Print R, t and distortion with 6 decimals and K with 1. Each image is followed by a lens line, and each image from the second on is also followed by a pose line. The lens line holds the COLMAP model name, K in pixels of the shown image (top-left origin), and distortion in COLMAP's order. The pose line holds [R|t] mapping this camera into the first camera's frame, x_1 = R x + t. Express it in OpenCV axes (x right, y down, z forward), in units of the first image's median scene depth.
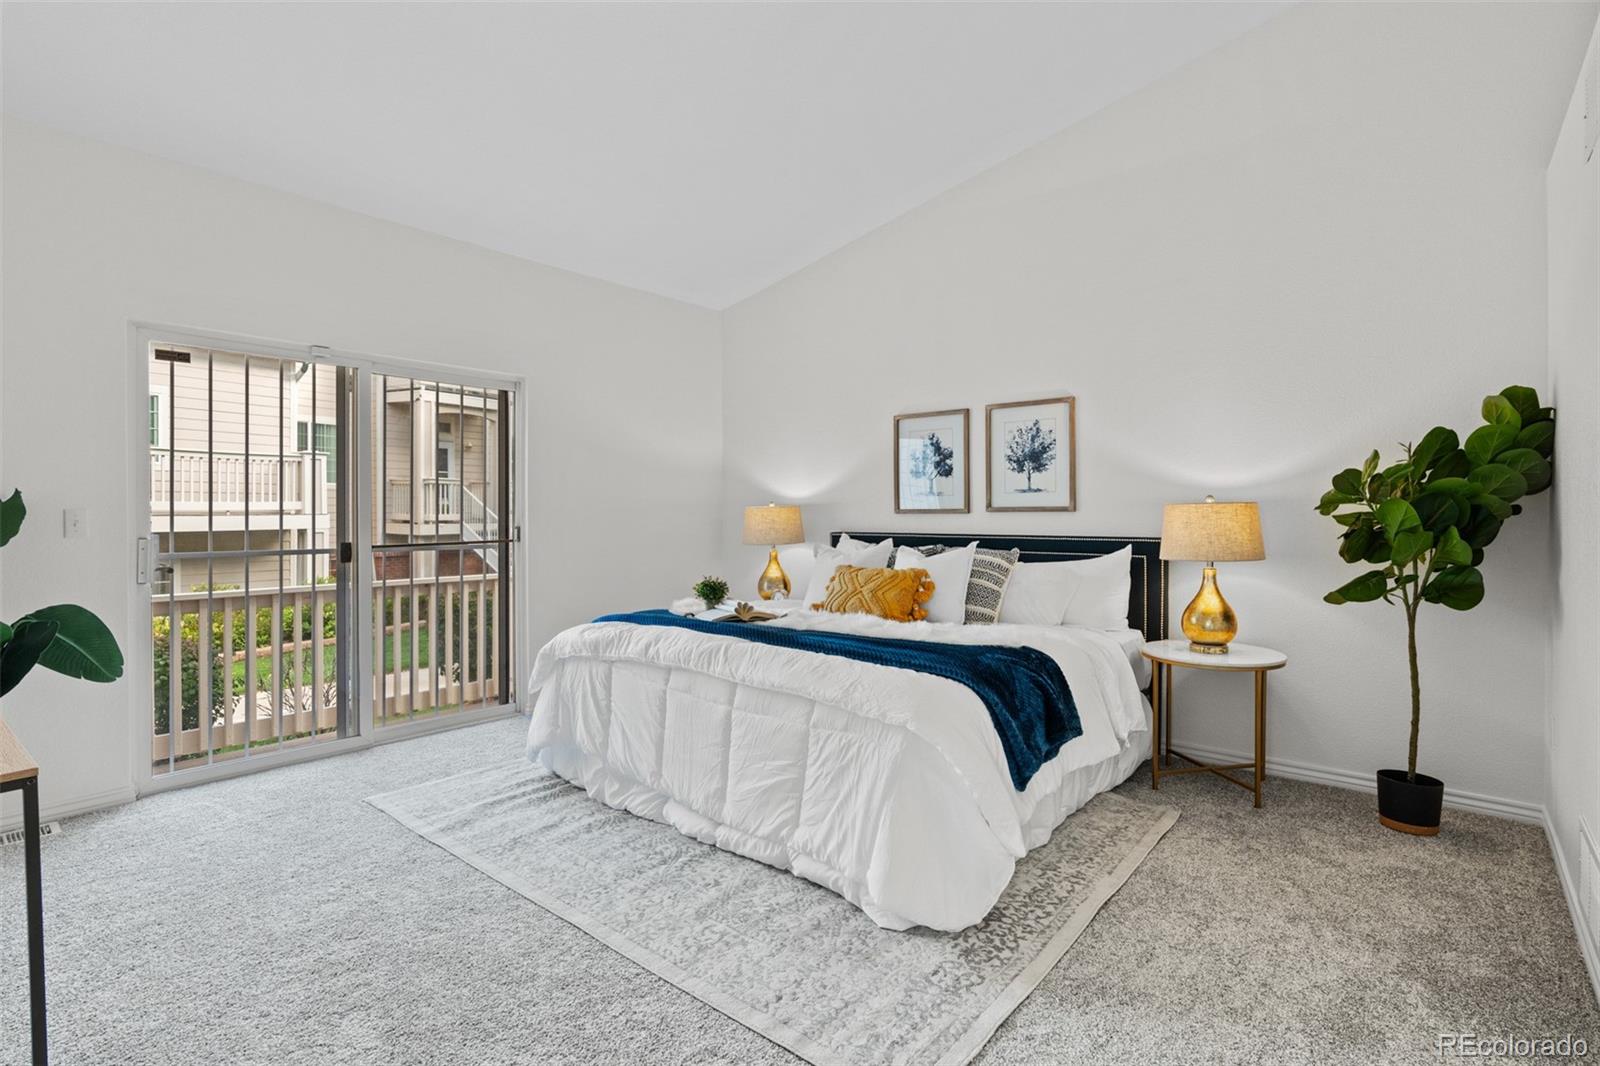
lens RADIAL K [[778.7, 0, 798.9], [0, 778.7, 508.5], [0, 0, 1]] dist [-0.003598, 0.000171]
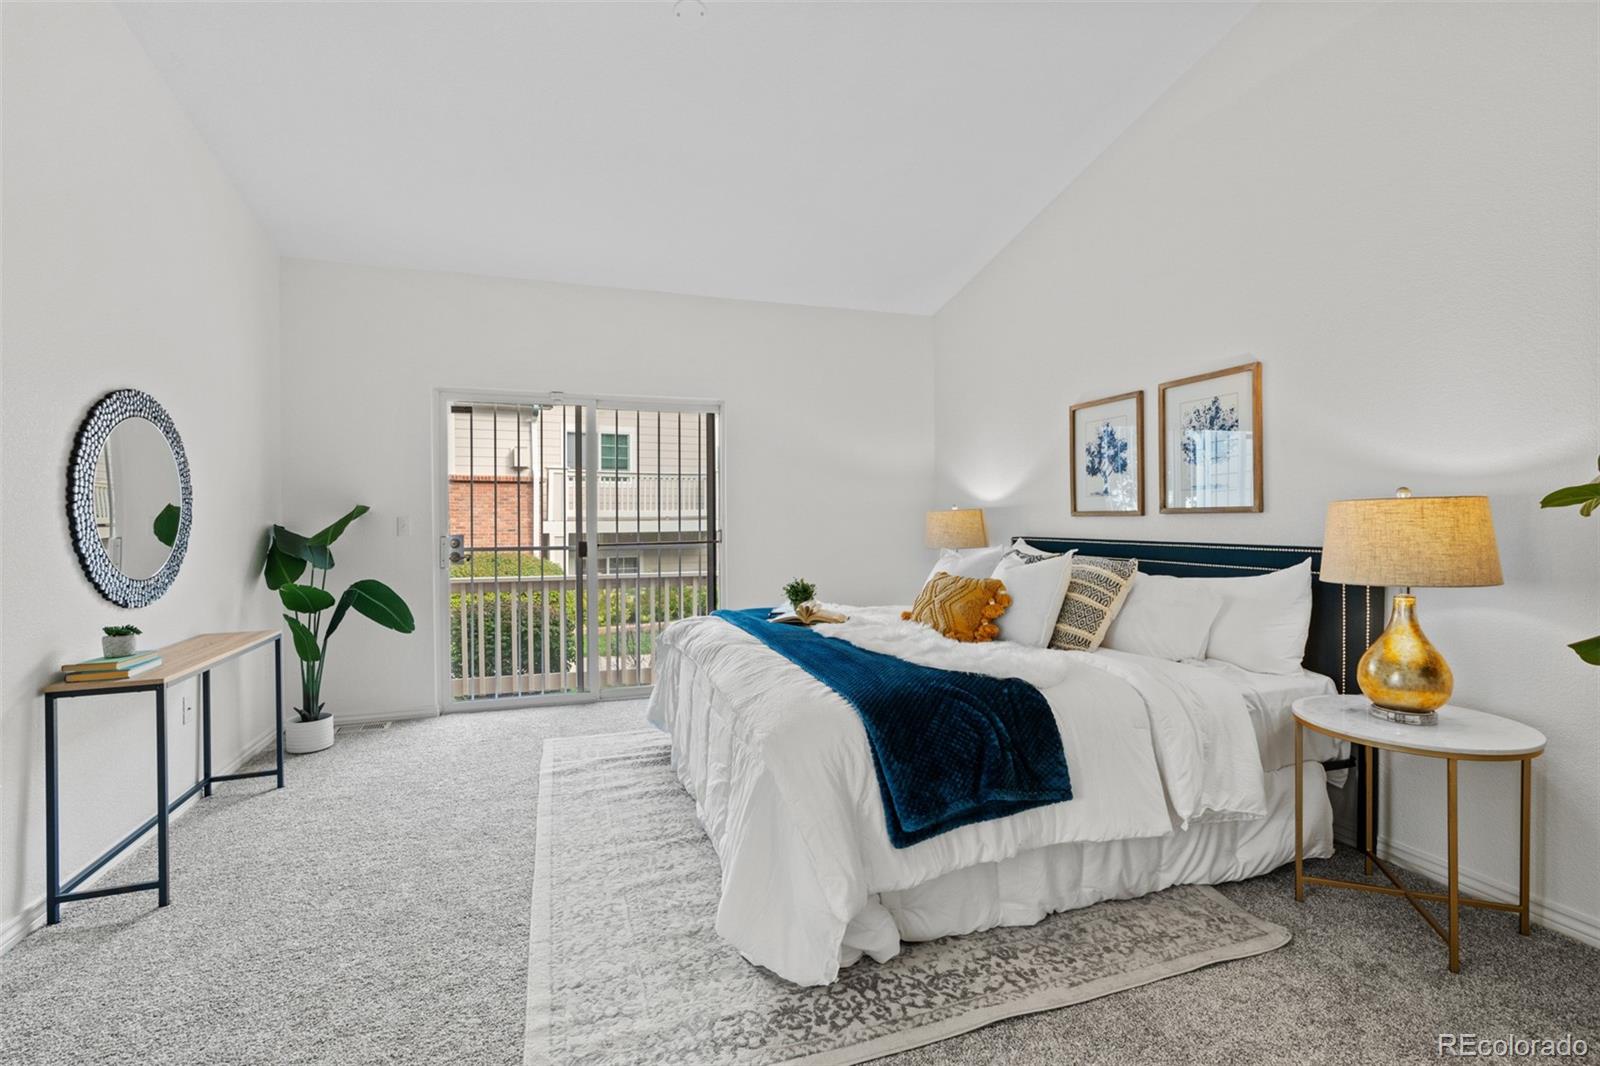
lens RADIAL K [[724.2, 0, 792.9], [0, 724.2, 513.8], [0, 0, 1]] dist [-0.004759, 0.000729]
pose [[0.847793, -0.007701, -0.530271, 0.413719], [0.008664, 0.999962, -0.000670, 0.001737], [0.530257, -0.004026, 0.847828, 0.190293]]
